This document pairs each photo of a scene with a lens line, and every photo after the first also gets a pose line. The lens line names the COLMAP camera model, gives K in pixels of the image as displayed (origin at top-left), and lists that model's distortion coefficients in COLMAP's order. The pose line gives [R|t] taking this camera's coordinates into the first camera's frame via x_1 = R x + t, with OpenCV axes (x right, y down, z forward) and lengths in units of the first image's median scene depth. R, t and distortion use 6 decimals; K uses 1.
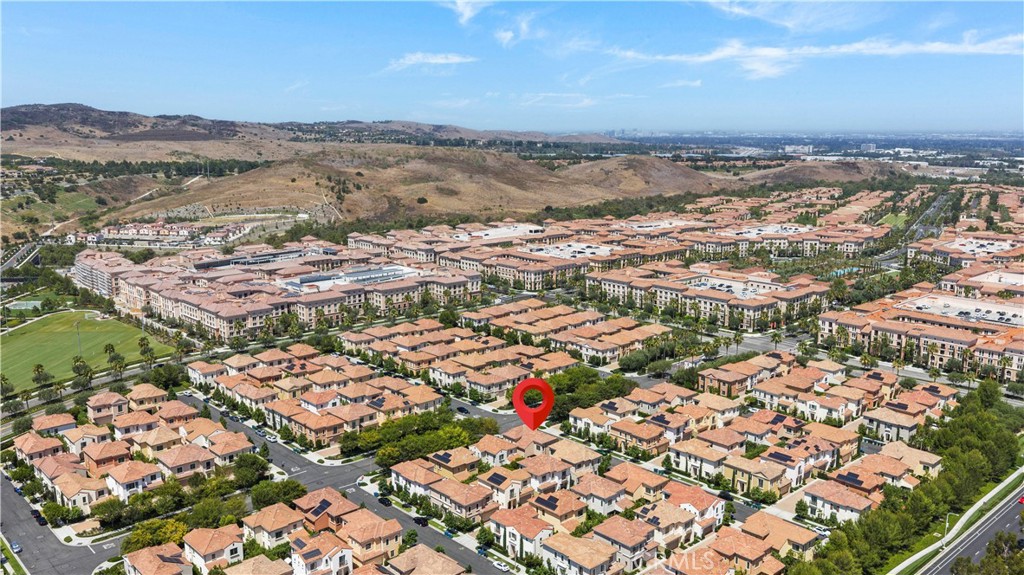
lens RADIAL K [[847.6, 0, 512.0], [0, 847.6, 287.5], [0, 0, 1]] dist [-0.001461, -0.006022]
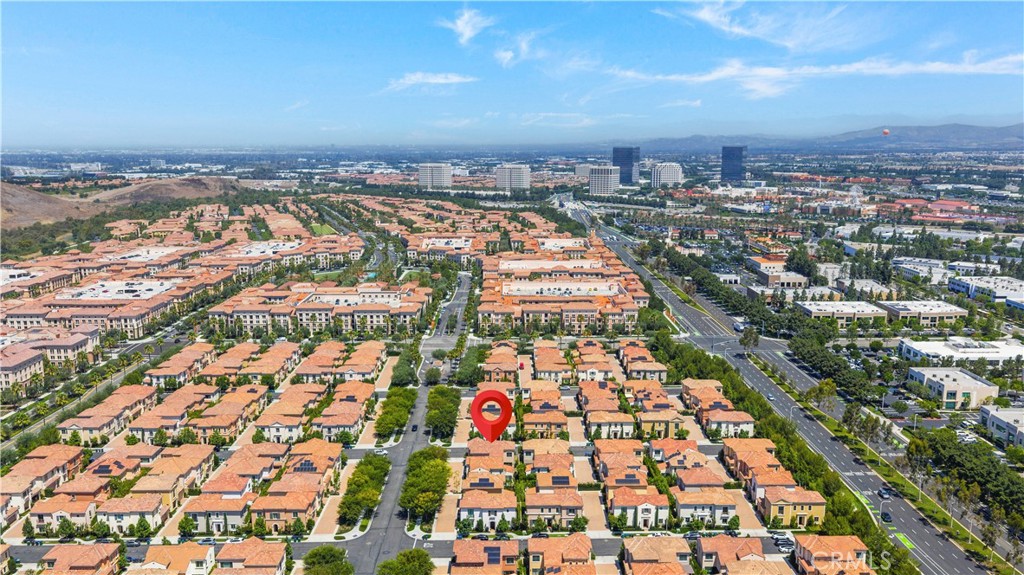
lens RADIAL K [[847.6, 0, 512.0], [0, 847.6, 287.5], [0, 0, 1]] dist [-0.001461, -0.006022]
pose [[0.661961, -0.127643, 0.738590, -0.499687], [0.140233, 0.989084, 0.045249, -0.046720], [-0.736303, 0.073621, 0.672635, 0.176379]]
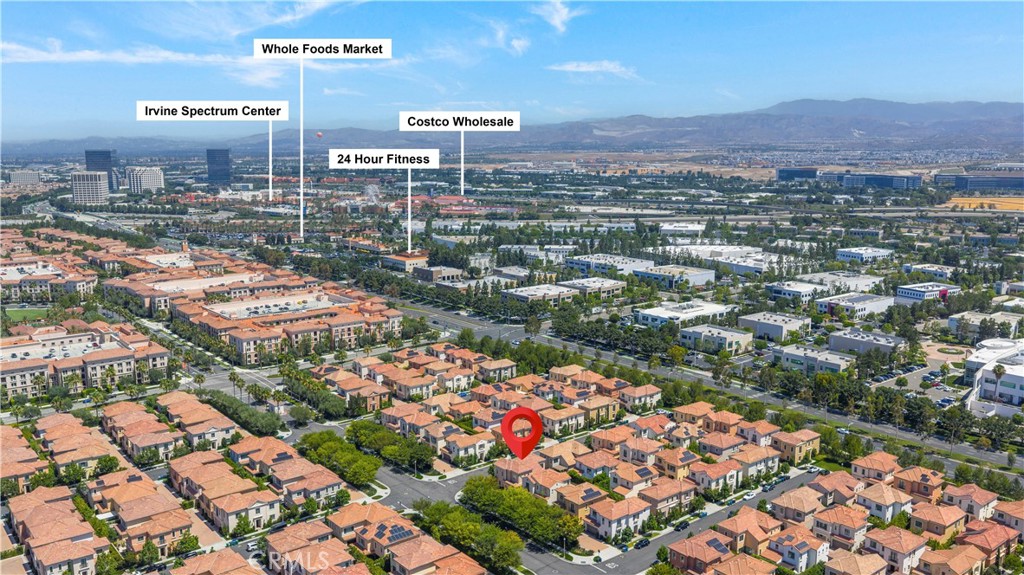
lens RADIAL K [[862.2, 0, 512.0], [0, 862.2, 287.5], [0, 0, 1]] dist [0.006571, 0.002372]
pose [[0.048459, -0.165534, 0.985013, -0.659536], [0.189352, 0.969811, 0.153664, -0.128990], [-0.980713, 0.179068, 0.078341, 0.622271]]
